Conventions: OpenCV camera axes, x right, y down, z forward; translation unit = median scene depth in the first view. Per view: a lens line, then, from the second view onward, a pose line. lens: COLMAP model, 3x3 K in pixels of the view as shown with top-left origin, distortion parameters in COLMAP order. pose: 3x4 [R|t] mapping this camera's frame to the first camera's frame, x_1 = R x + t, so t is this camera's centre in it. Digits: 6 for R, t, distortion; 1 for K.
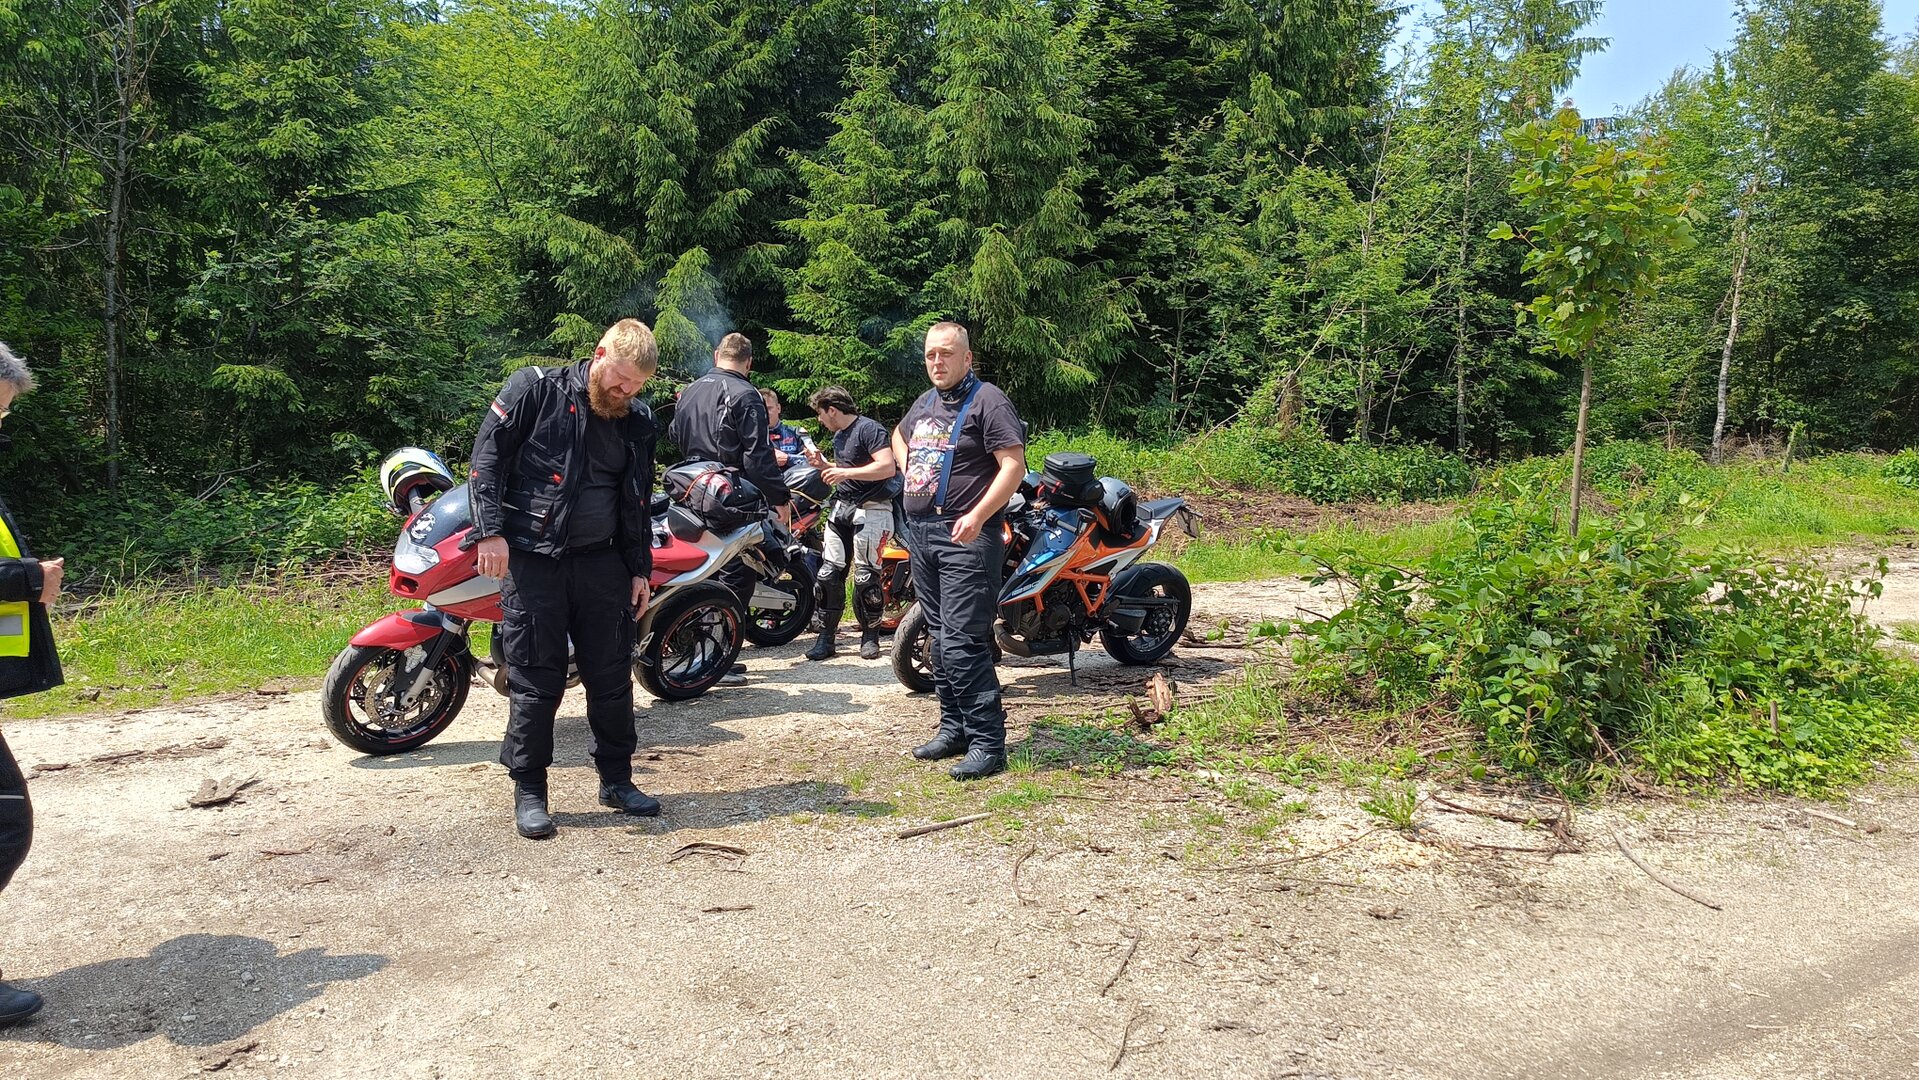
lens RADIAL K [[1297.9, 0, 959.5], [0, 1297.9, 540.0], [0, 0, 1]] dist [0.074931, -0.084507]
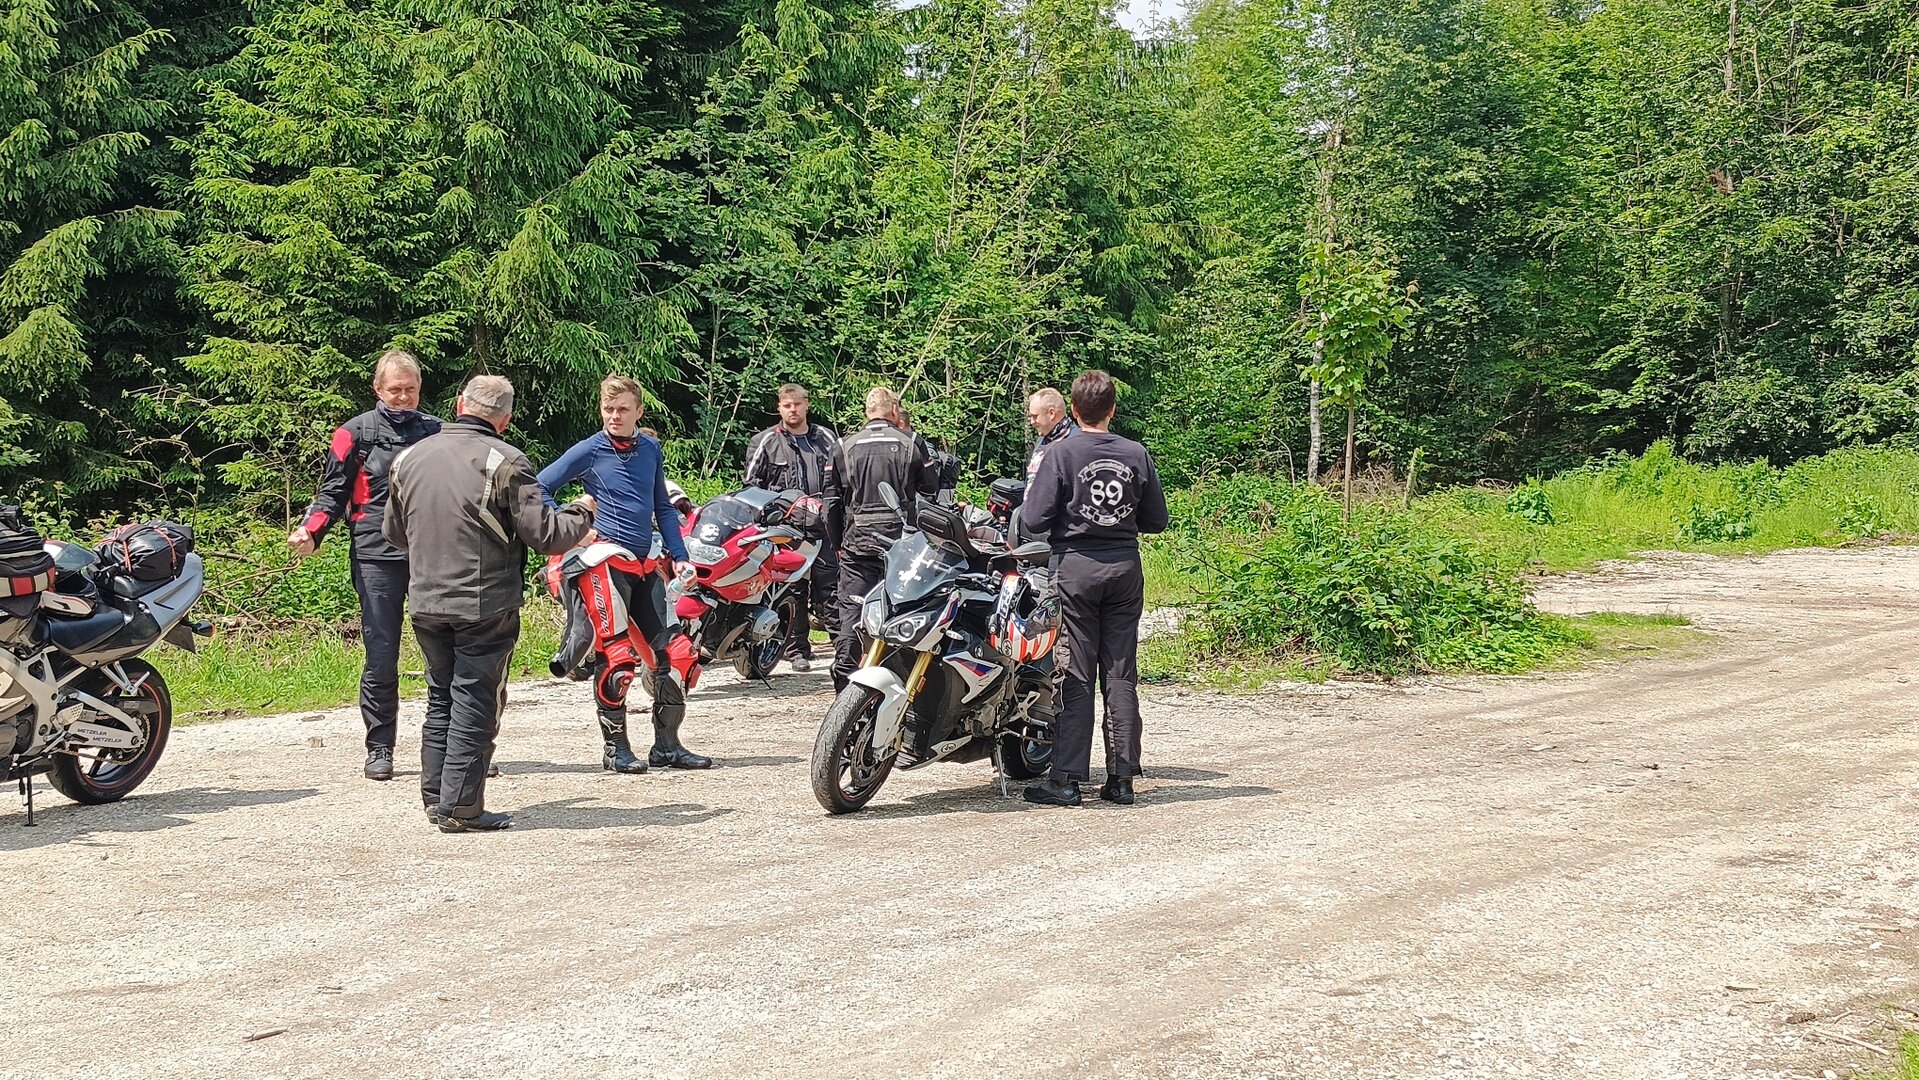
lens RADIAL K [[2967.4, 0, 959.5], [0, 2967.4, 540.0], [0, 0, 1]] dist [0.103659, 0.034045]
pose [[0.905697, -0.027775, 0.423014, -0.458246], [0.054988, 0.997118, -0.052262, 0.054642], [-0.420344, 0.070594, 0.904615, -0.620051]]
